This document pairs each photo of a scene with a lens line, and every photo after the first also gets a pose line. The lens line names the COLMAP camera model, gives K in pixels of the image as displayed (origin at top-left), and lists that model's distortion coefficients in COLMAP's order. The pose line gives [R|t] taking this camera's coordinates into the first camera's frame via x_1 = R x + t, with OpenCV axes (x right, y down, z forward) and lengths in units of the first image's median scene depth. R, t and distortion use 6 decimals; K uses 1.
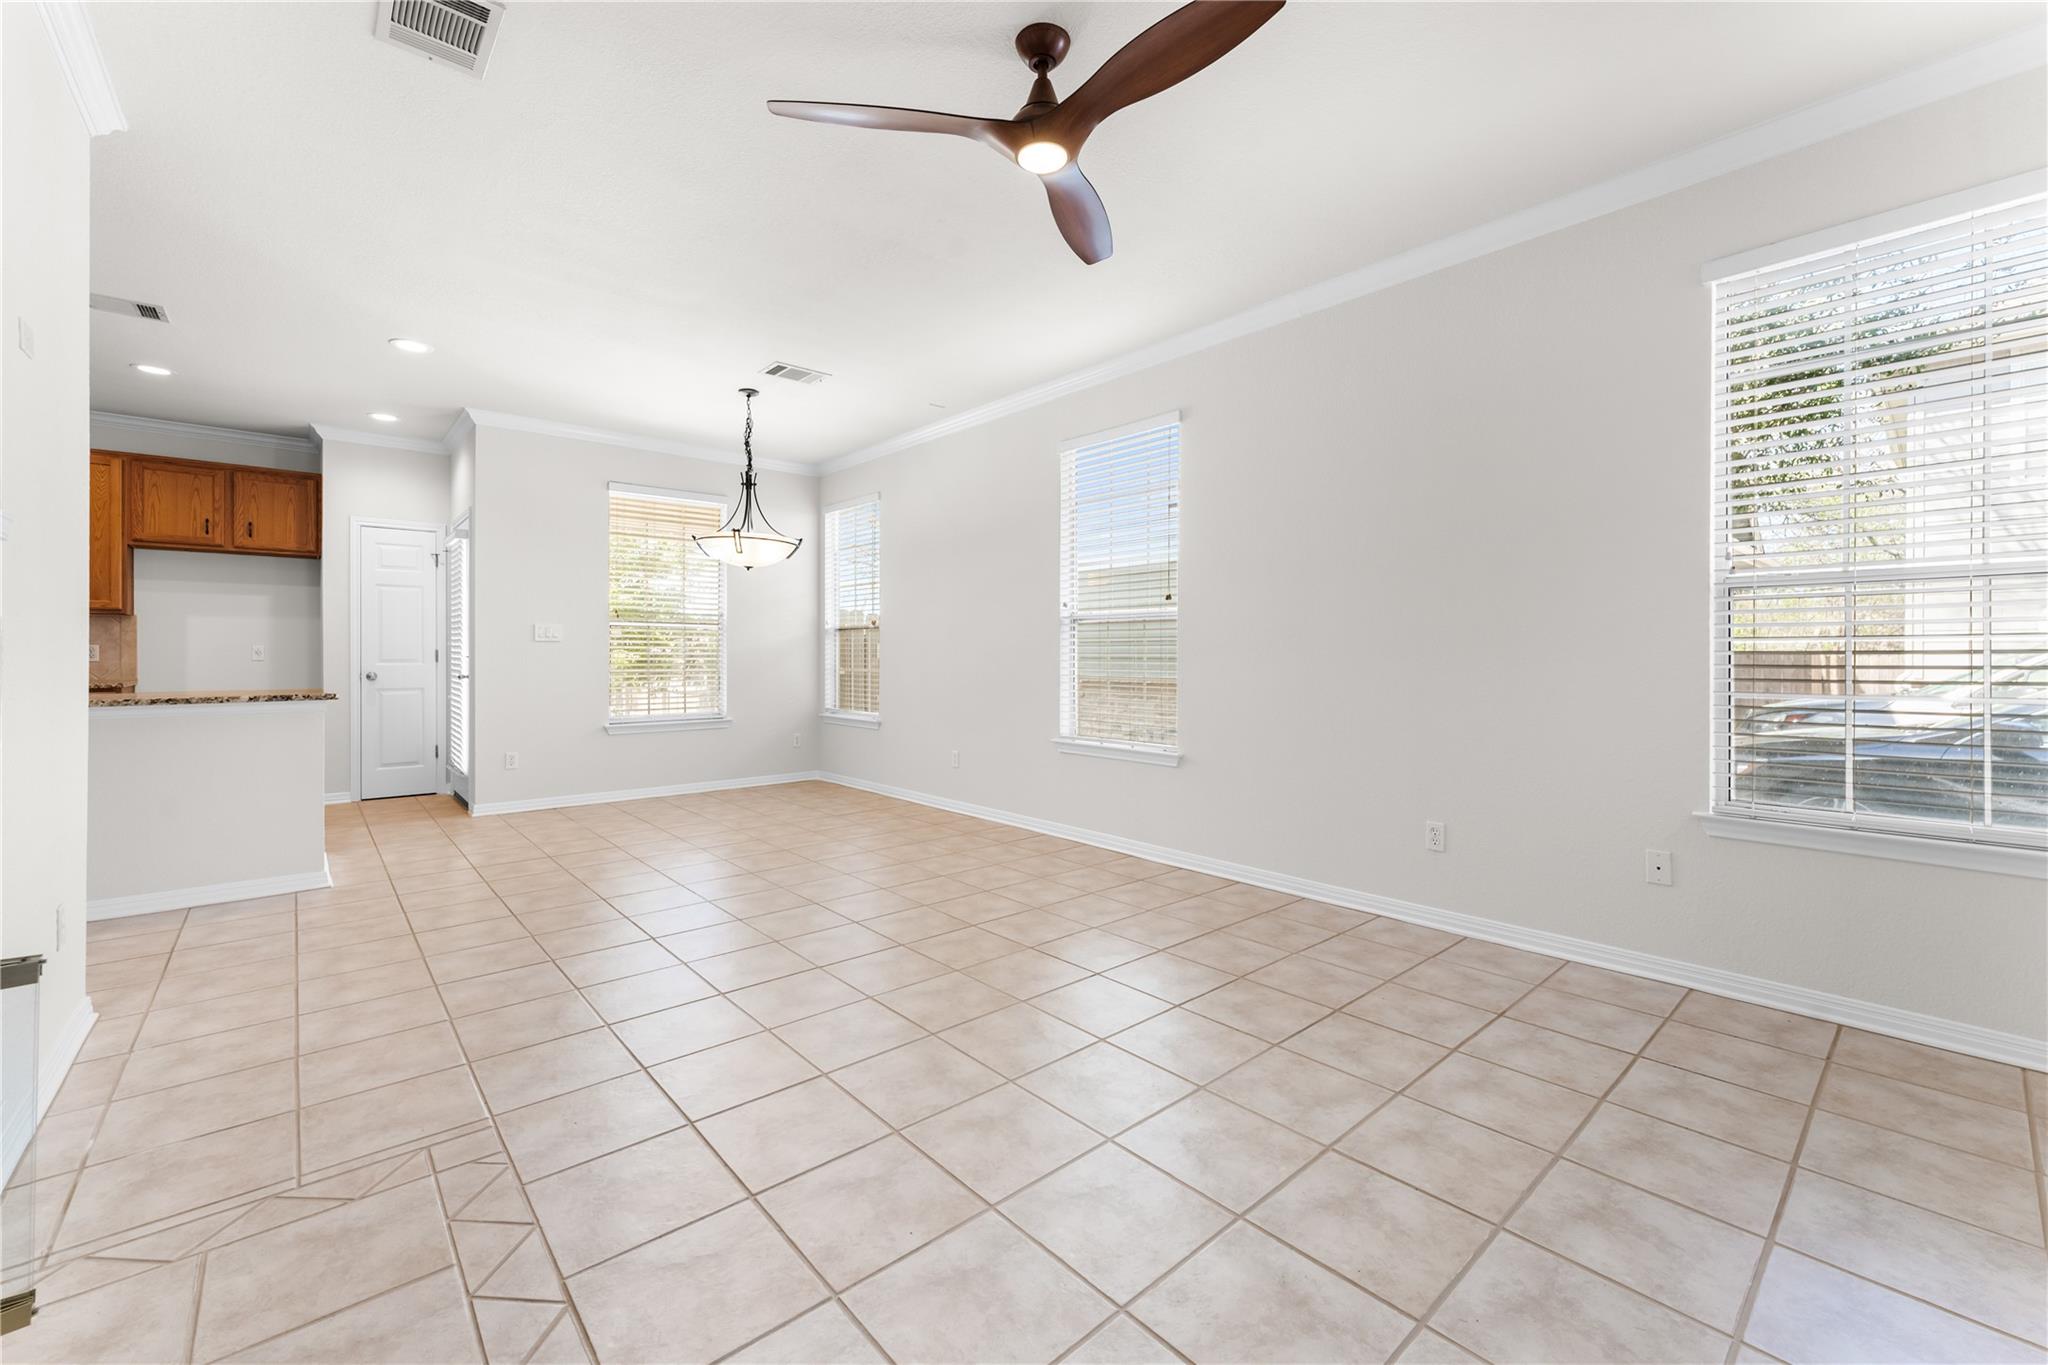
lens RADIAL K [[830.0, 0, 1025.7], [0, 830.0, 654.0], [0, 0, 1]] dist [-0.000458, 0.000497]
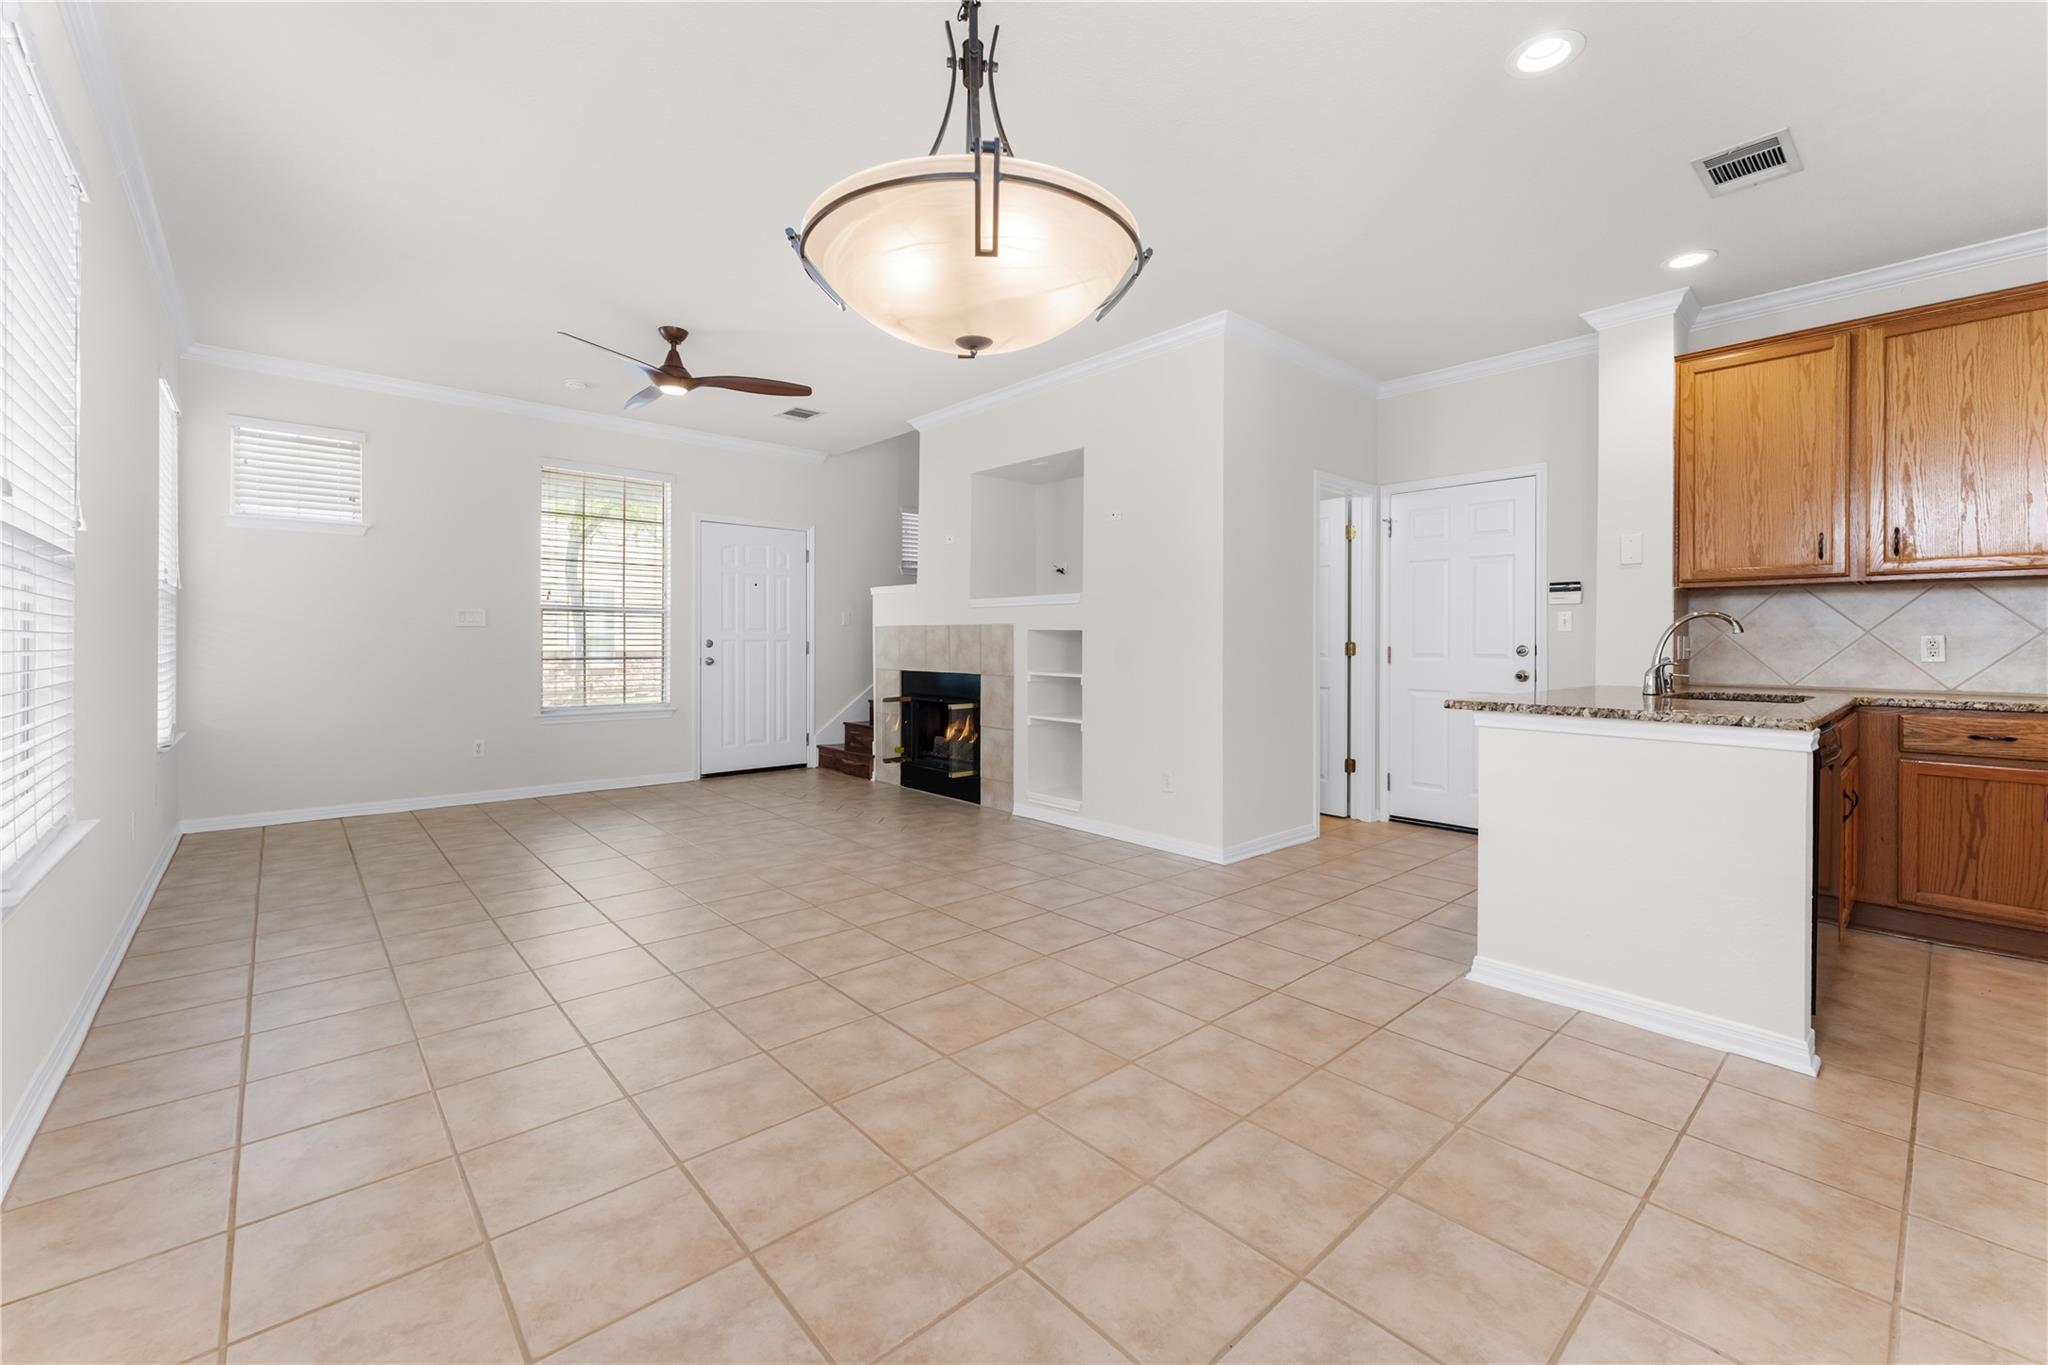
lens RADIAL K [[832.2, 0, 1026.1], [0, 832.2, 642.0], [0, 0, 1]] dist [0.000503, -0.000081]
pose [[-0.999944, -0.006303, -0.008488, -0.311506], [-0.006284, 0.999978, -0.002307, 0.001367], [0.008502, -0.002253, -0.999961, 1.147814]]
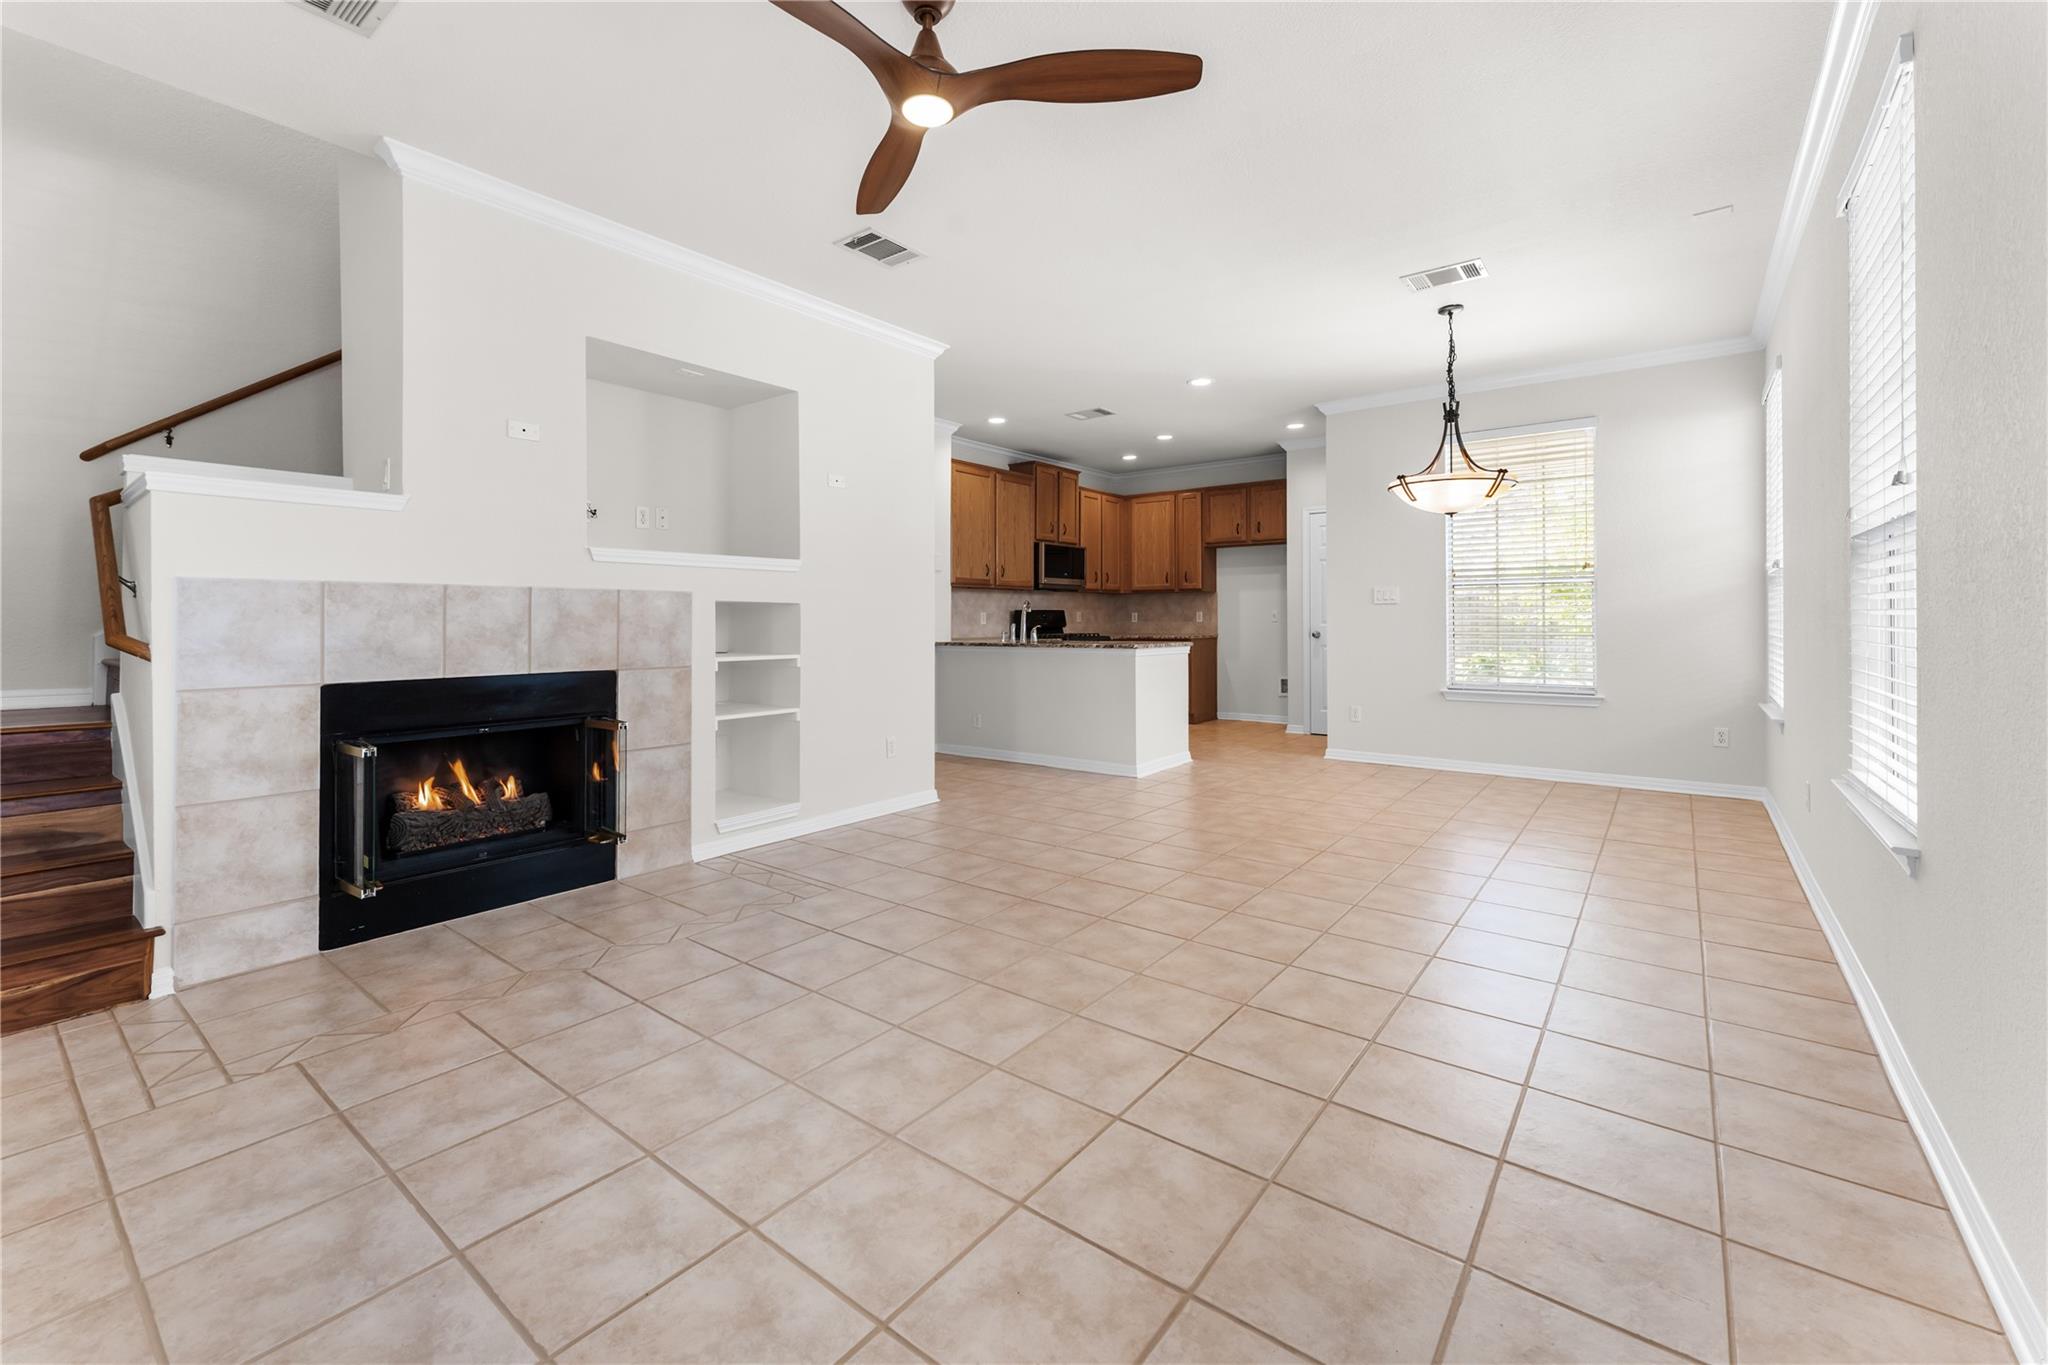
lens RADIAL K [[847.5, 0, 1018.1], [0, 847.5, 612.7], [0, 0, 1]] dist [-0.008057, -0.000359]
pose [[0.186010, -0.008259, -0.982513, 0.389775], [0.004766, 0.999960, -0.007503, 0.001605], [0.982536, -0.003287, 0.186042, 0.352442]]
